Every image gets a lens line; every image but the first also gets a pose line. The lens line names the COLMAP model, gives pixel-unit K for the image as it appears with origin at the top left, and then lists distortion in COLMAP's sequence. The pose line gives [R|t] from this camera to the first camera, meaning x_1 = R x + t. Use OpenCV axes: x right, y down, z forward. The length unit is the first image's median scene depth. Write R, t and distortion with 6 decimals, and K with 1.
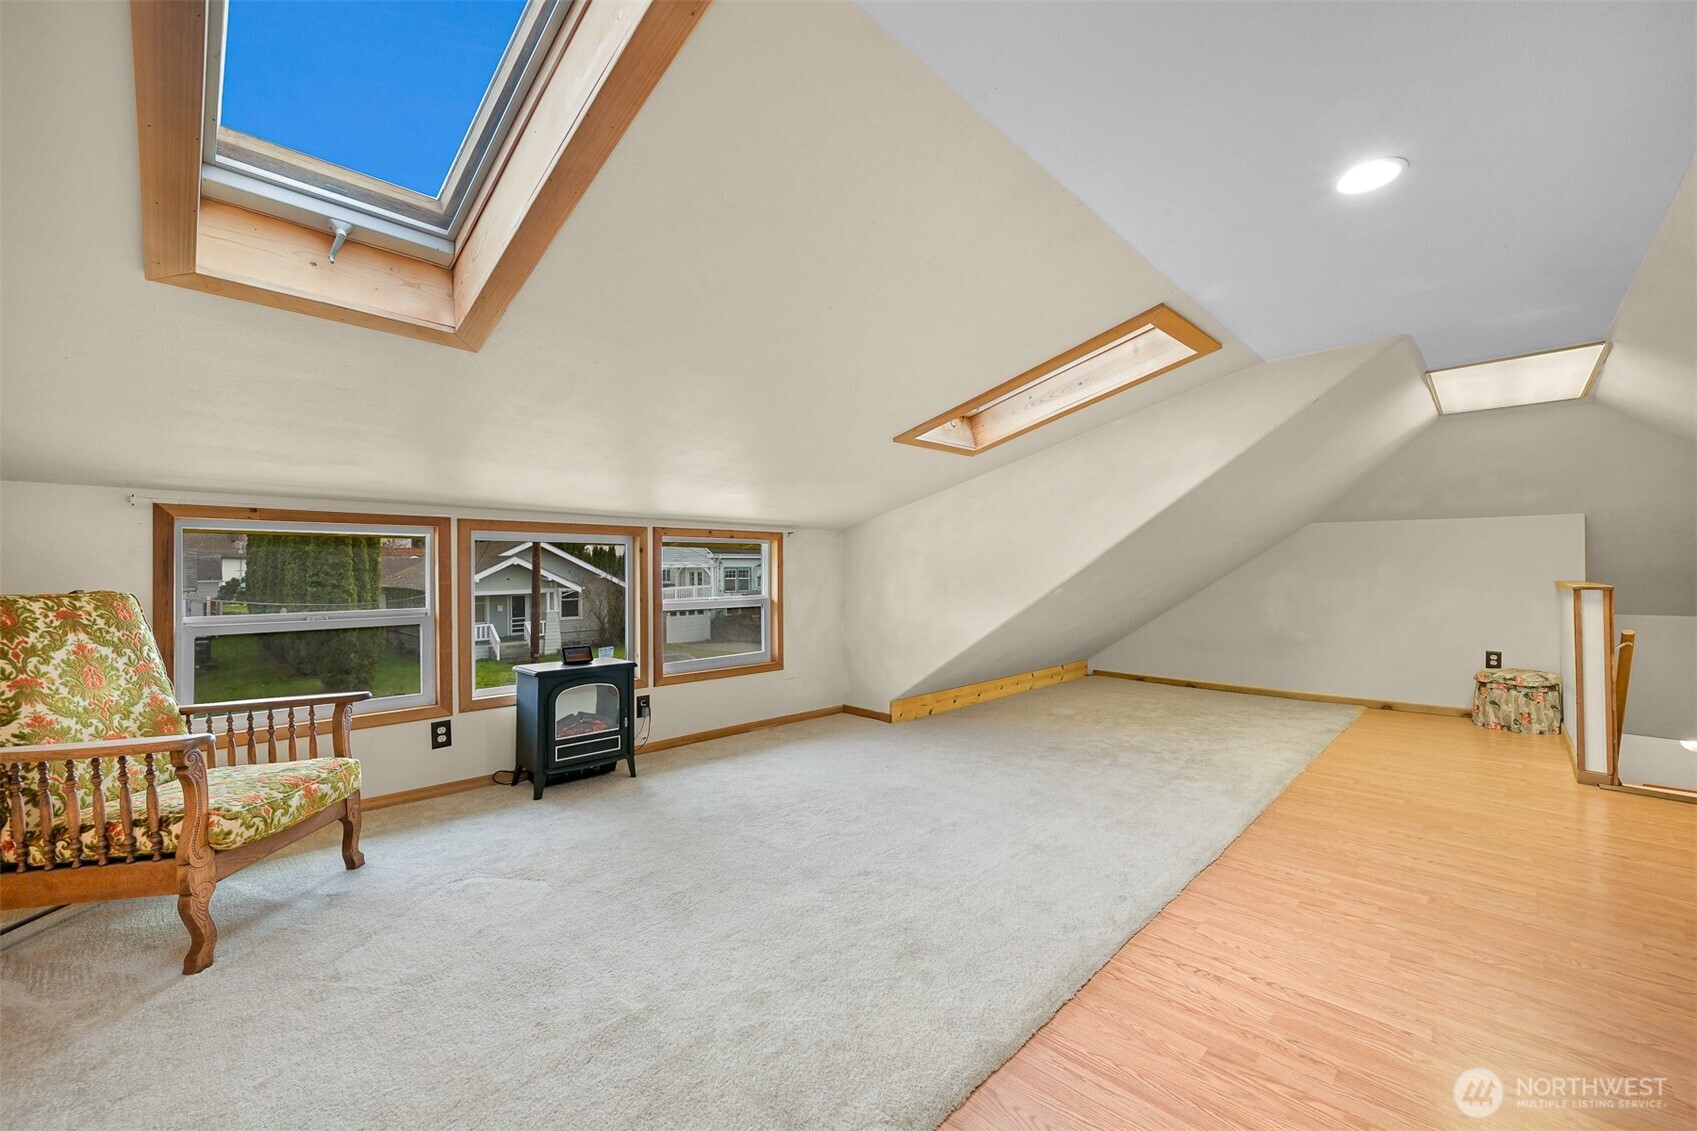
lens RADIAL K [[678.2, 0, 852.0], [0, 678.2, 570.7], [0, 0, 1]] dist [0.007965, 0.000153]
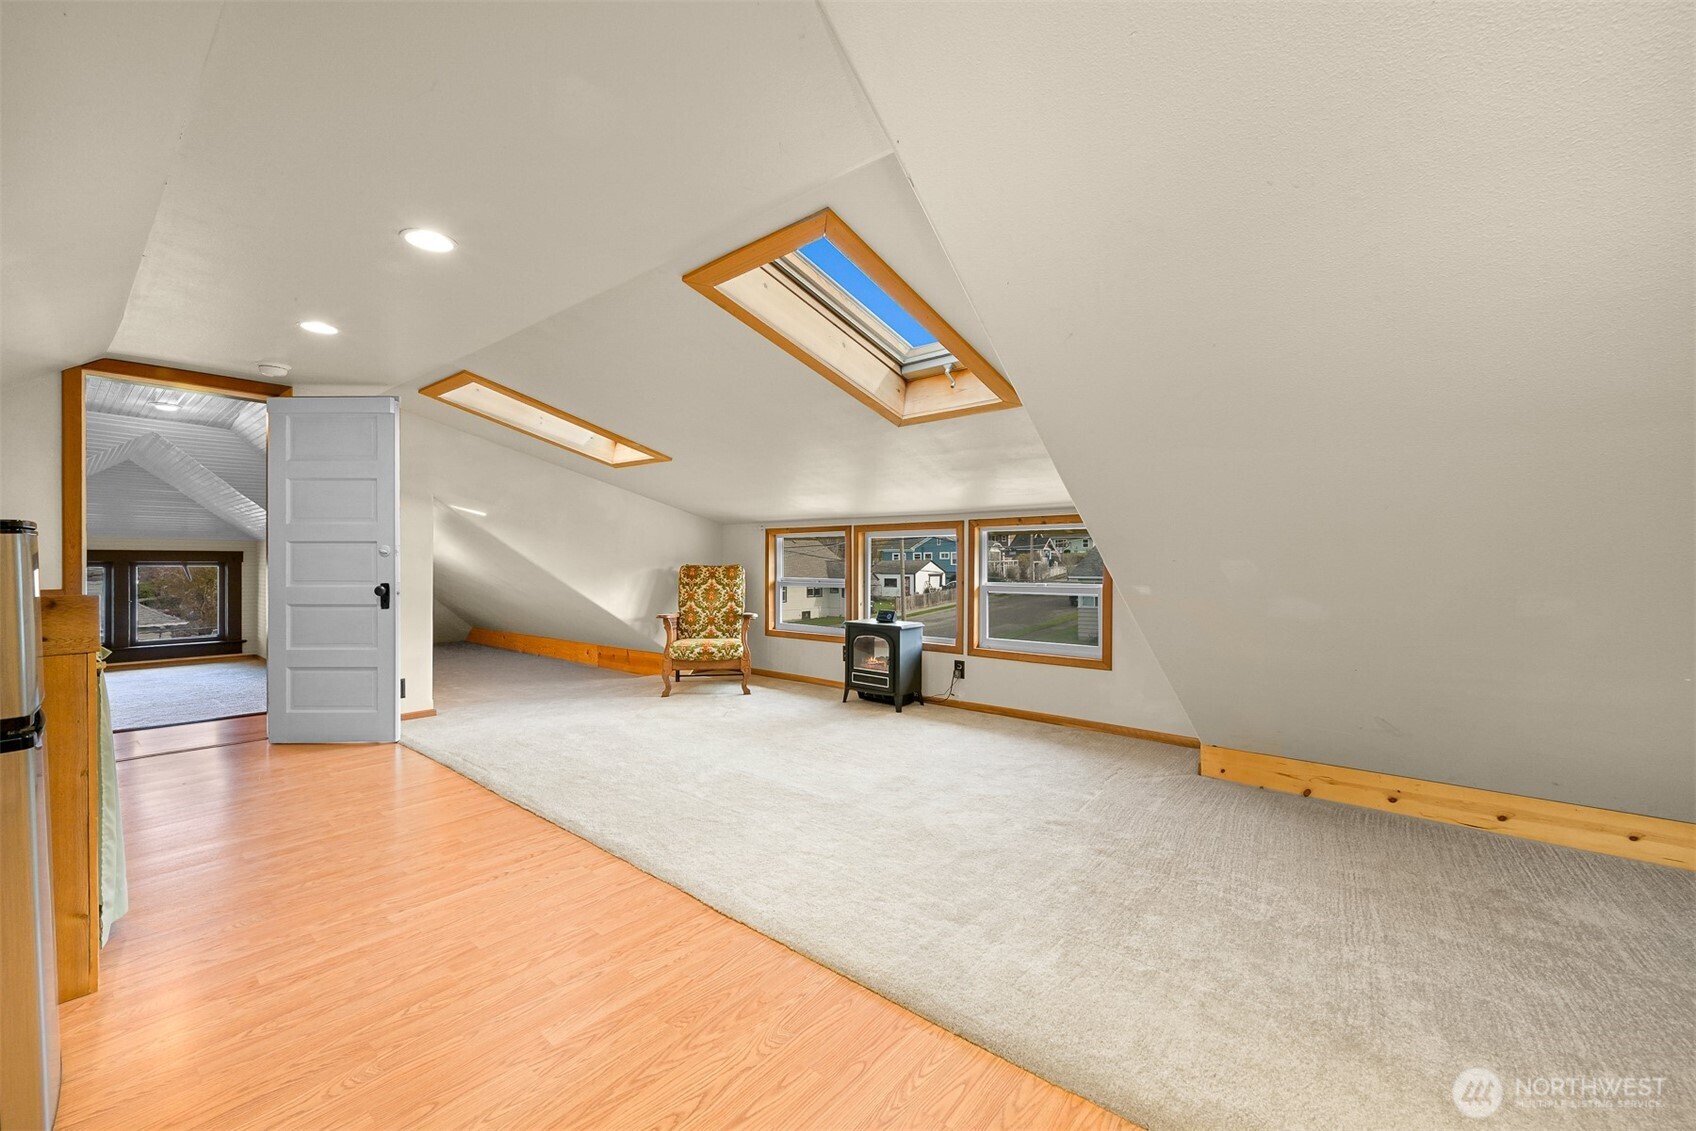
lens RADIAL K [[677.8, 0, 849.4], [0, 677.8, 563.7], [0, 0, 1]] dist [0.007965, 0.000153]
pose [[0.066639, 0.007009, -0.997753, 1.023698], [0.001230, 0.999974, 0.007107, 0.003802], [0.997776, -0.001700, 0.066629, 0.837457]]
